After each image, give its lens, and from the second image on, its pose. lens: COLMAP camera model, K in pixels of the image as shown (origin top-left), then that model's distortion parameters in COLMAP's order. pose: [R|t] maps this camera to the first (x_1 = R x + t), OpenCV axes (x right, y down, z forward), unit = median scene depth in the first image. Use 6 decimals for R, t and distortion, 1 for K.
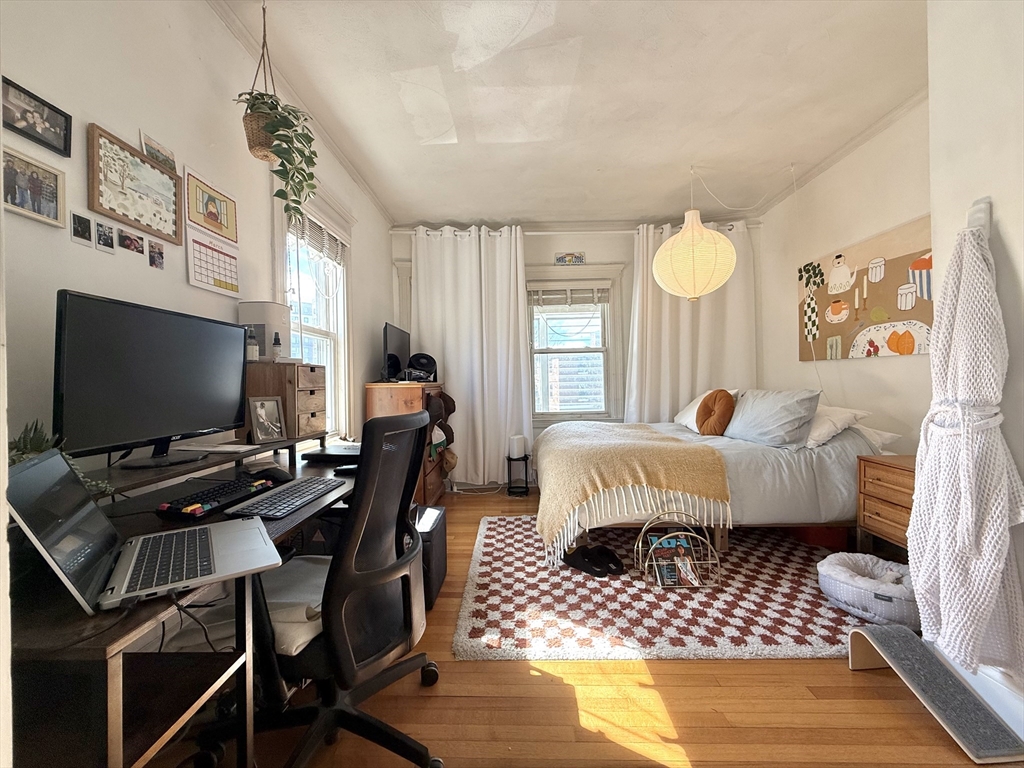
lens RADIAL K [[410.2, 0, 510.9], [0, 410.2, 381.3], [0, 0, 1]] dist [0.007216, -0.000509]
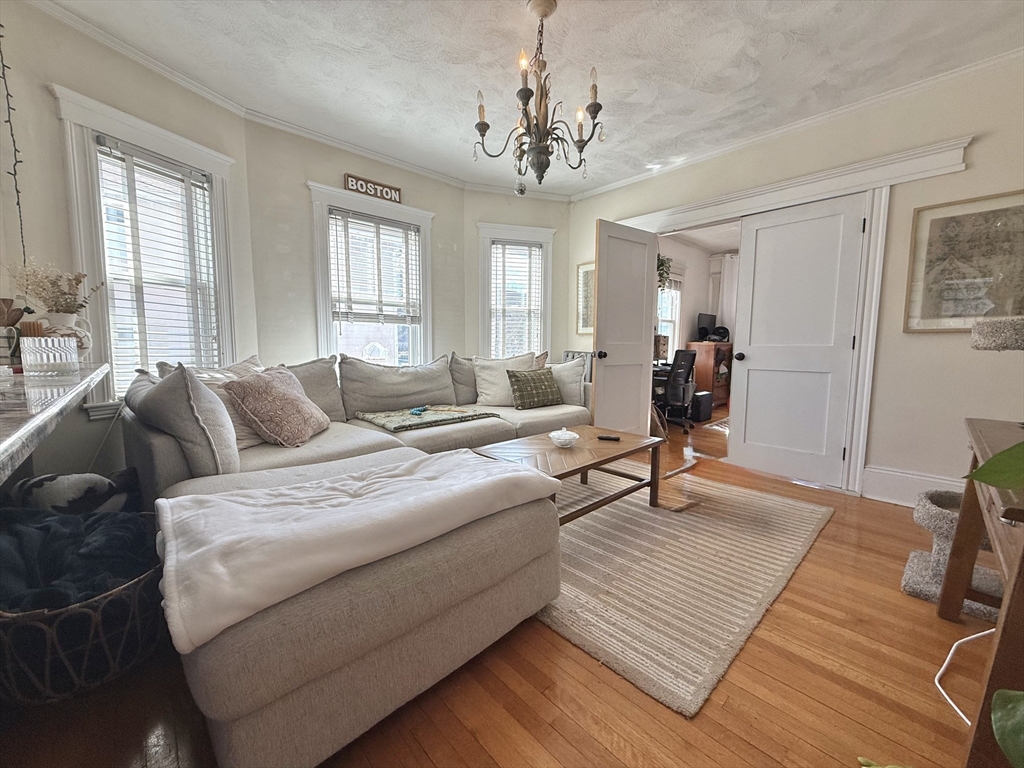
lens RADIAL K [[410.2, 0, 508.8], [0, 410.2, 381.9], [0, 0, 1]] dist [0.007216, -0.000509]
pose [[0.696482, 0.088684, -0.712073, 0.761498], [-0.016304, 0.994033, 0.107853, -0.006696], [0.717389, -0.063508, 0.693772, -1.647641]]
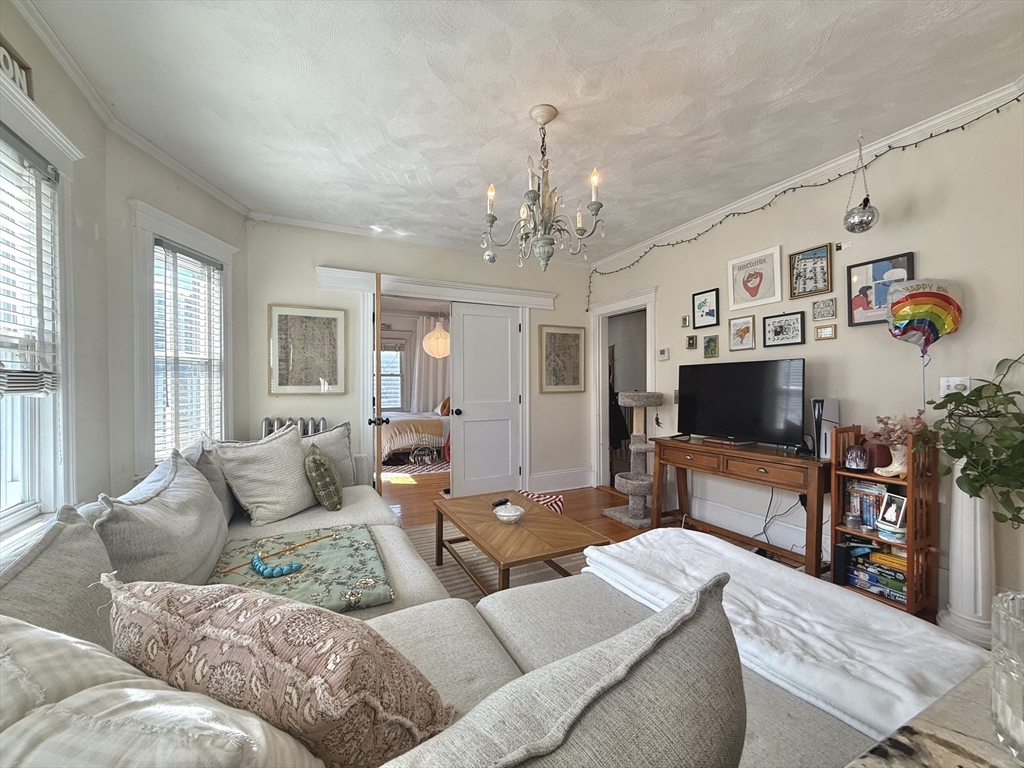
lens RADIAL K [[410.2, 0, 512.2], [0, 410.2, 384.0], [0, 0, 1]] dist [0.007216, -0.000509]
pose [[0.884921, 0.013433, 0.465547, -0.383659], [-0.013801, 0.999901, -0.002619, -0.076051], [-0.465536, -0.004107, 0.885019, -1.748901]]
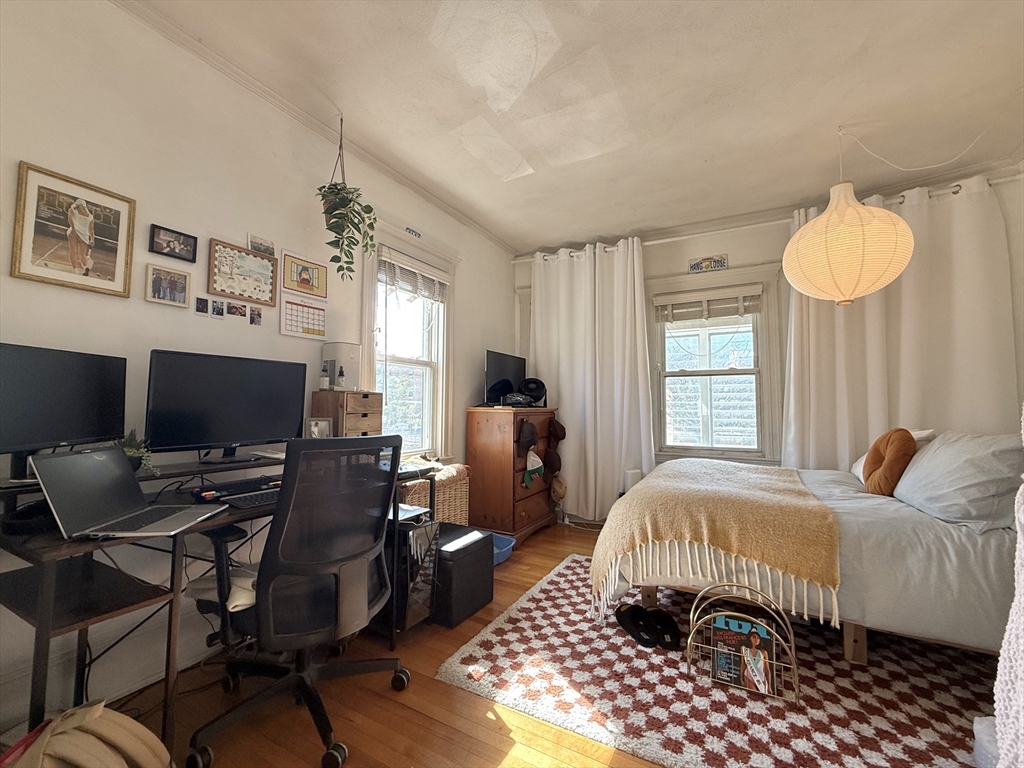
lens RADIAL K [[438.5, 0, 507.8], [0, 438.5, 380.8], [0, 0, 1]] dist [0.006563, -0.000464]
pose [[0.882052, -0.004406, -0.471132, 0.388359], [-0.020223, 0.998681, -0.047200, -0.016550], [0.470719, 0.051161, 0.880799, 0.048873]]
